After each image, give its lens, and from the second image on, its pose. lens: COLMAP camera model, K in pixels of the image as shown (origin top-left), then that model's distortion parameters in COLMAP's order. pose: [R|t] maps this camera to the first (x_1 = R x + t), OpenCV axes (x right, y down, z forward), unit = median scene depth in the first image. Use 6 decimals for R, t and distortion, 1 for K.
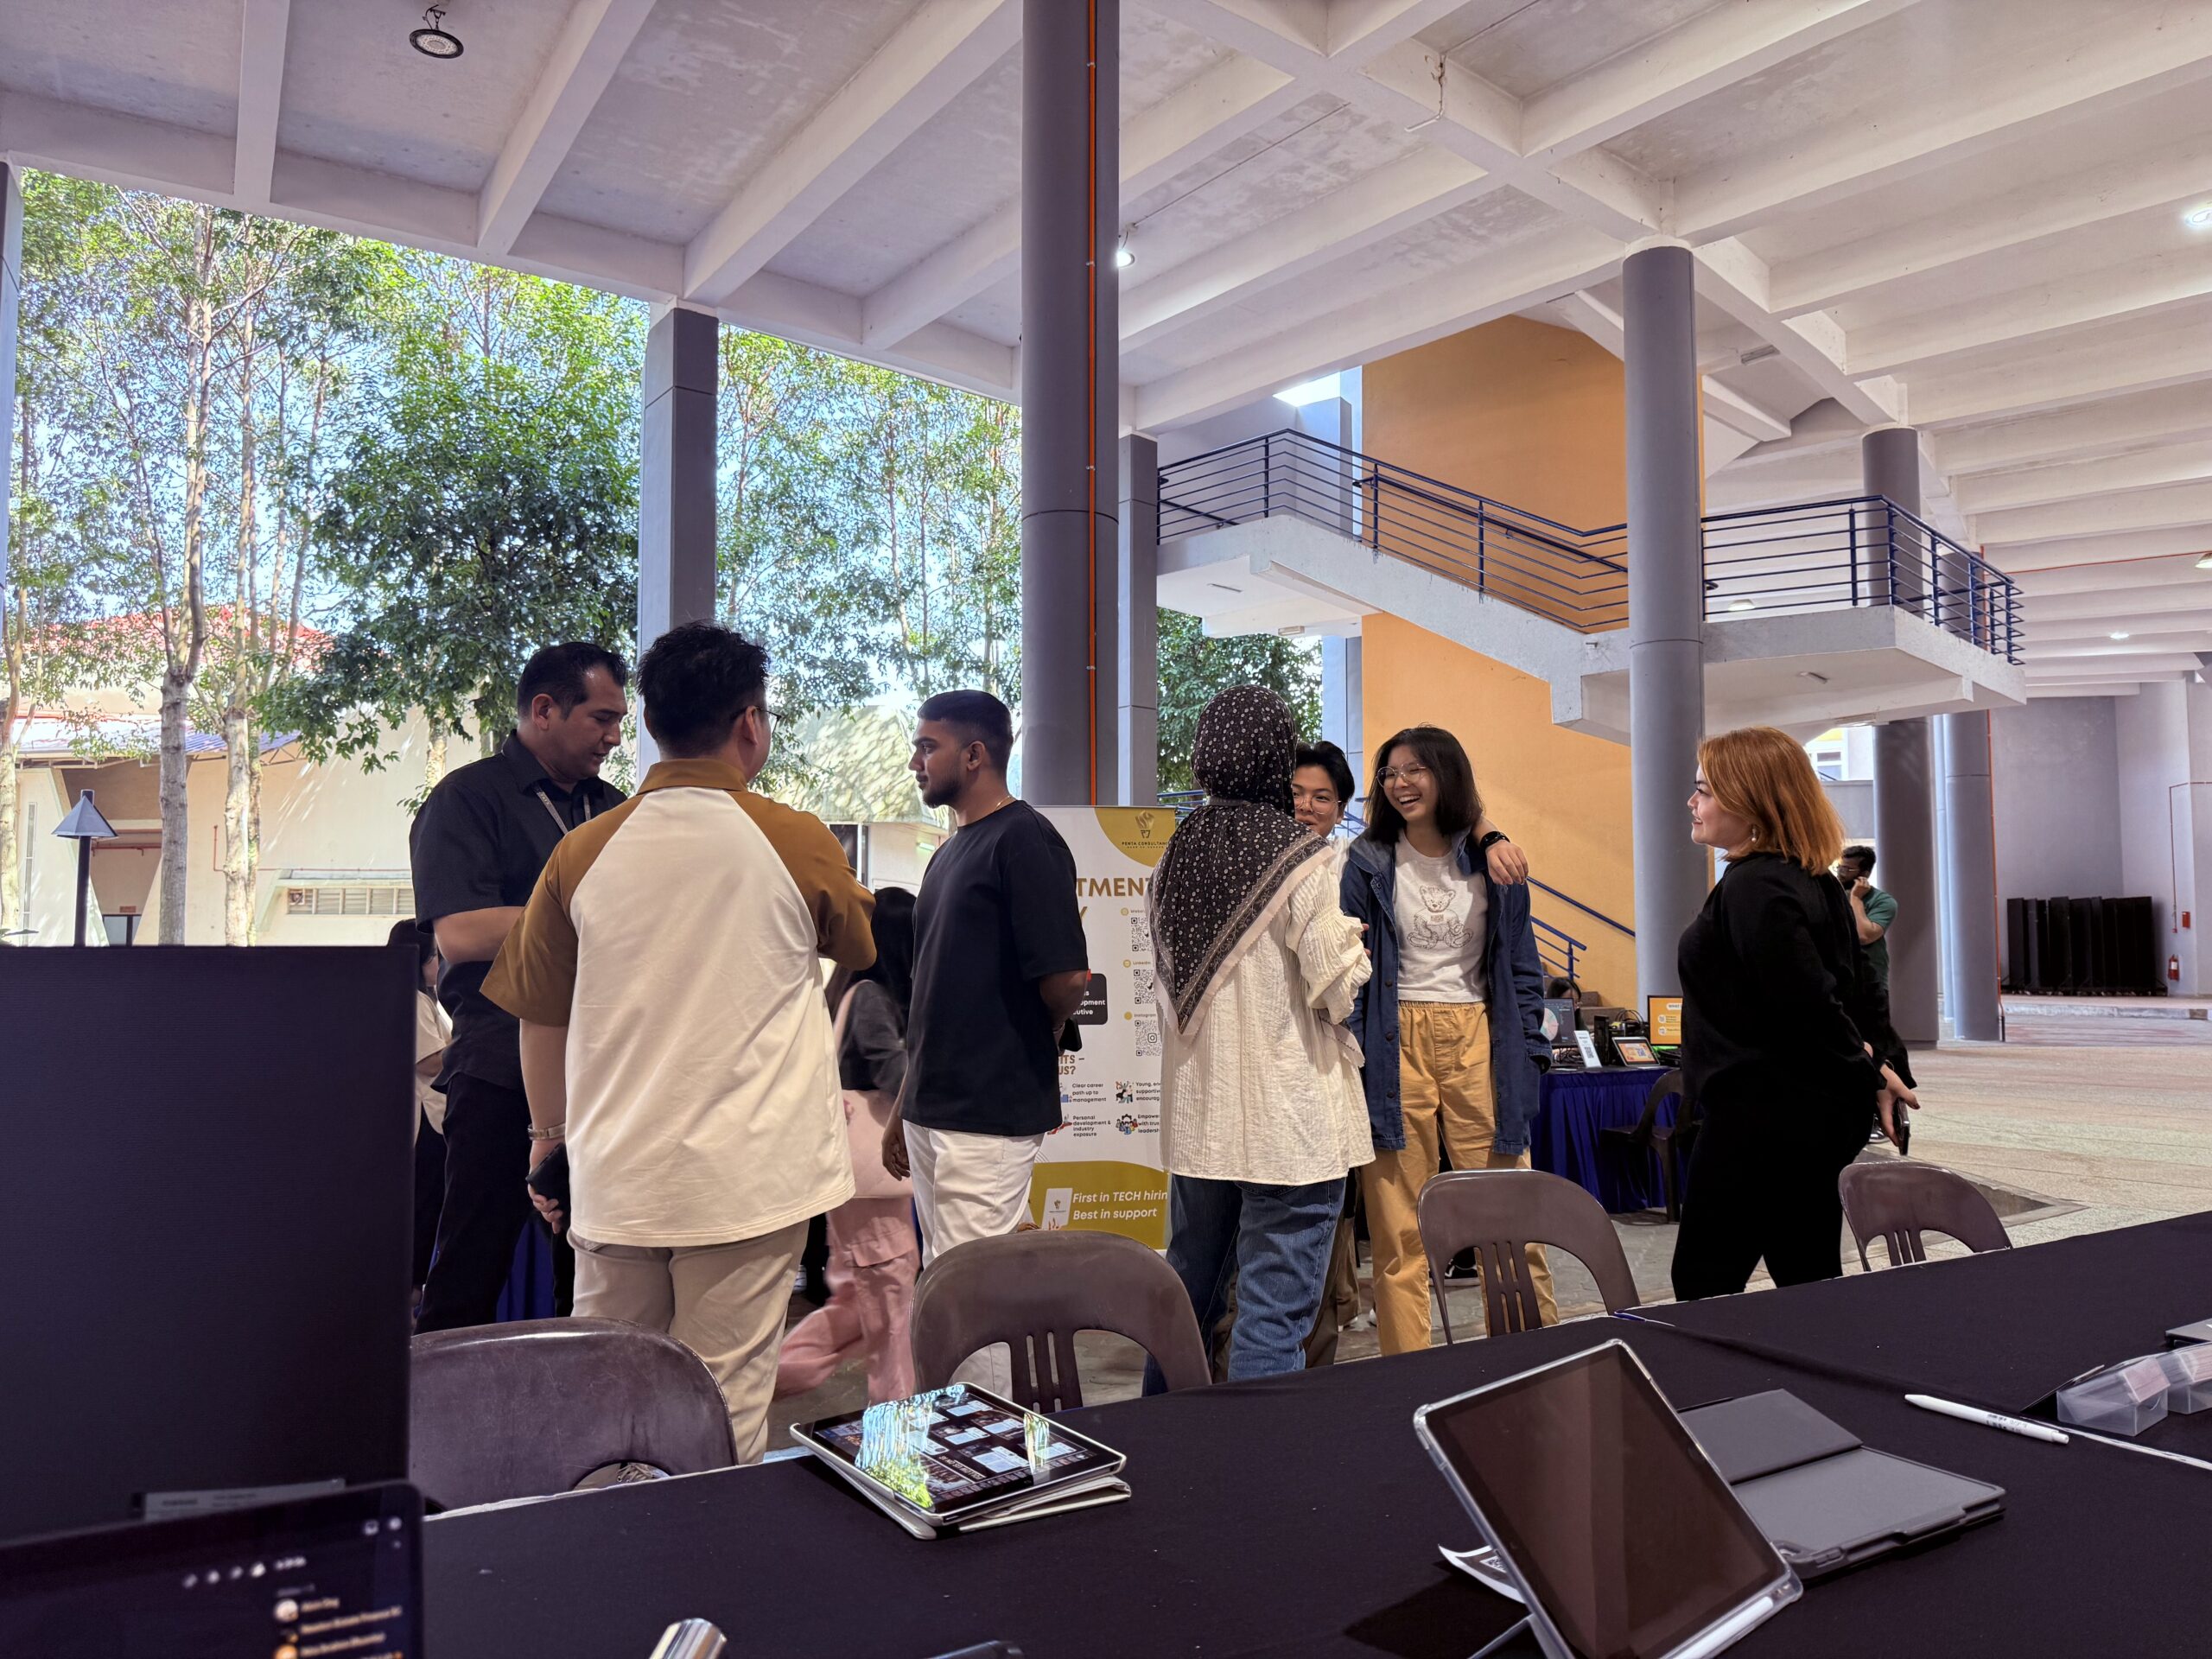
lens RADIAL K [[1528.3, 0, 1110.2], [0, 1528.3, 853.1], [0, 0, 1]] dist [0.049011, -0.058070]
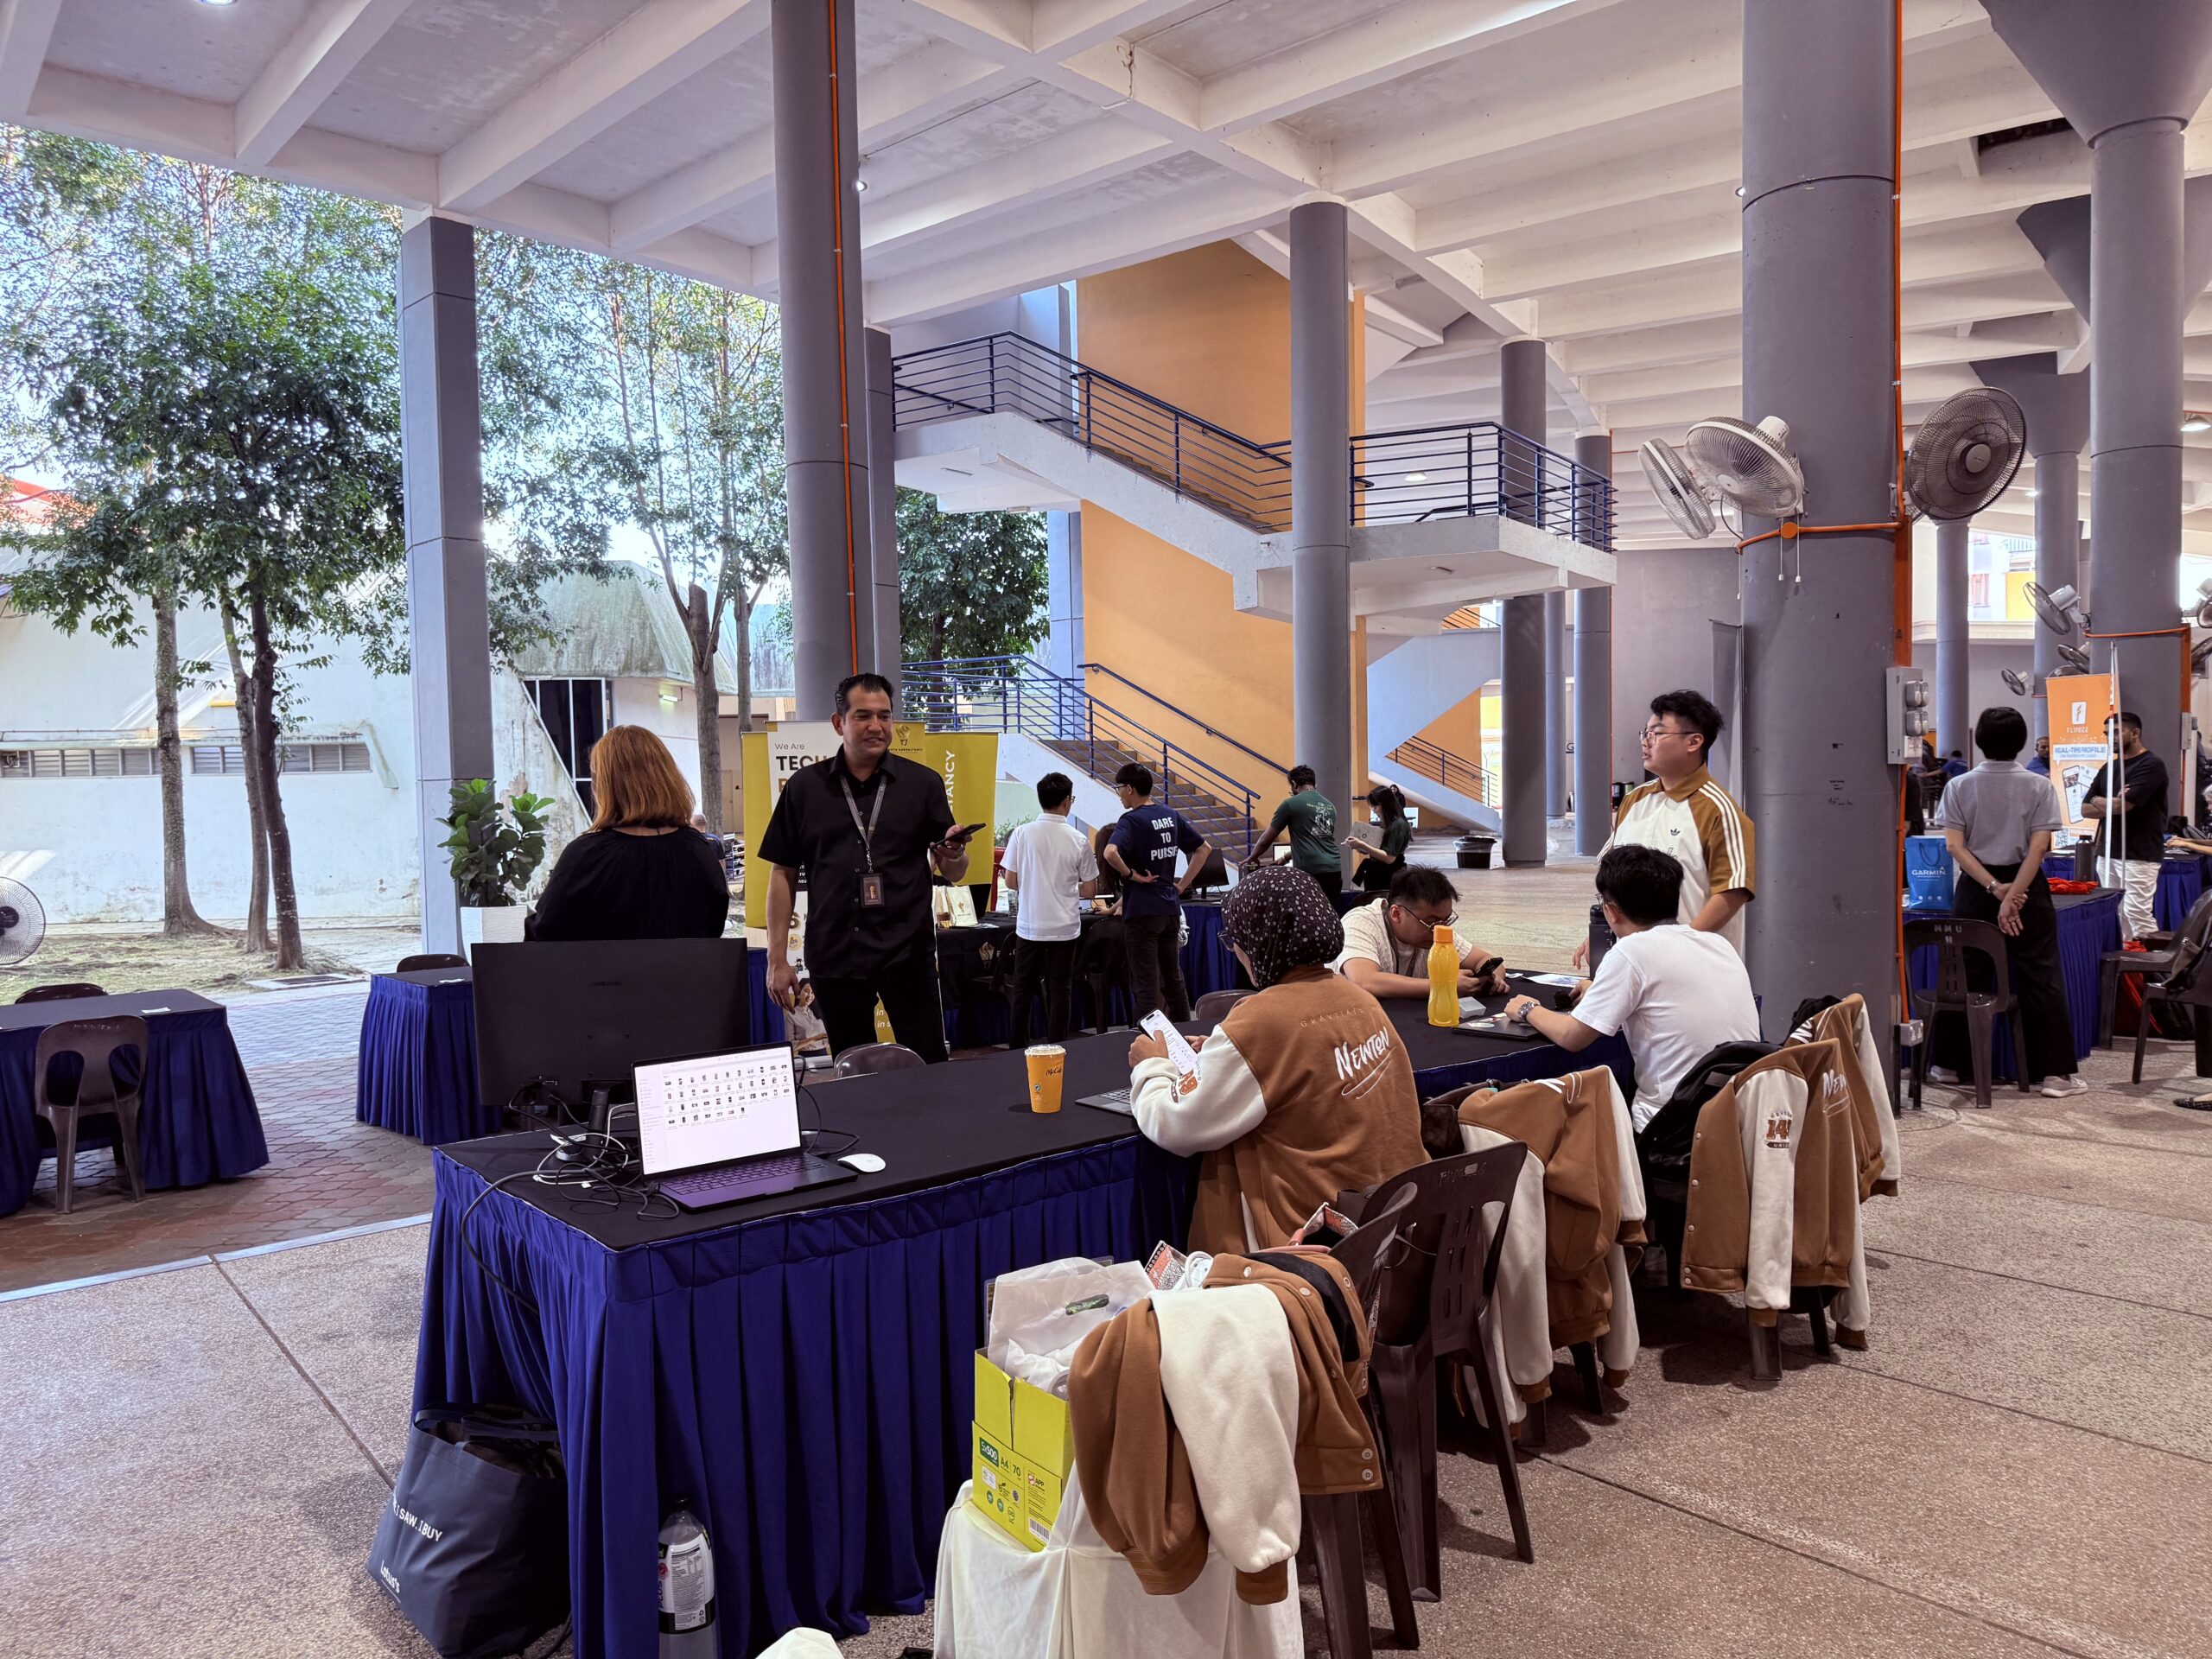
lens RADIAL K [[1528.3, 0, 1110.2], [0, 1528.3, 853.1], [0, 0, 1]] dist [0.049011, -0.058070]
pose [[0.985231, -0.030133, 0.168560, -0.013264], [0.011044, 0.993527, 0.113054, -0.031915], [-0.170876, -0.109523, 0.979186, -0.167631]]
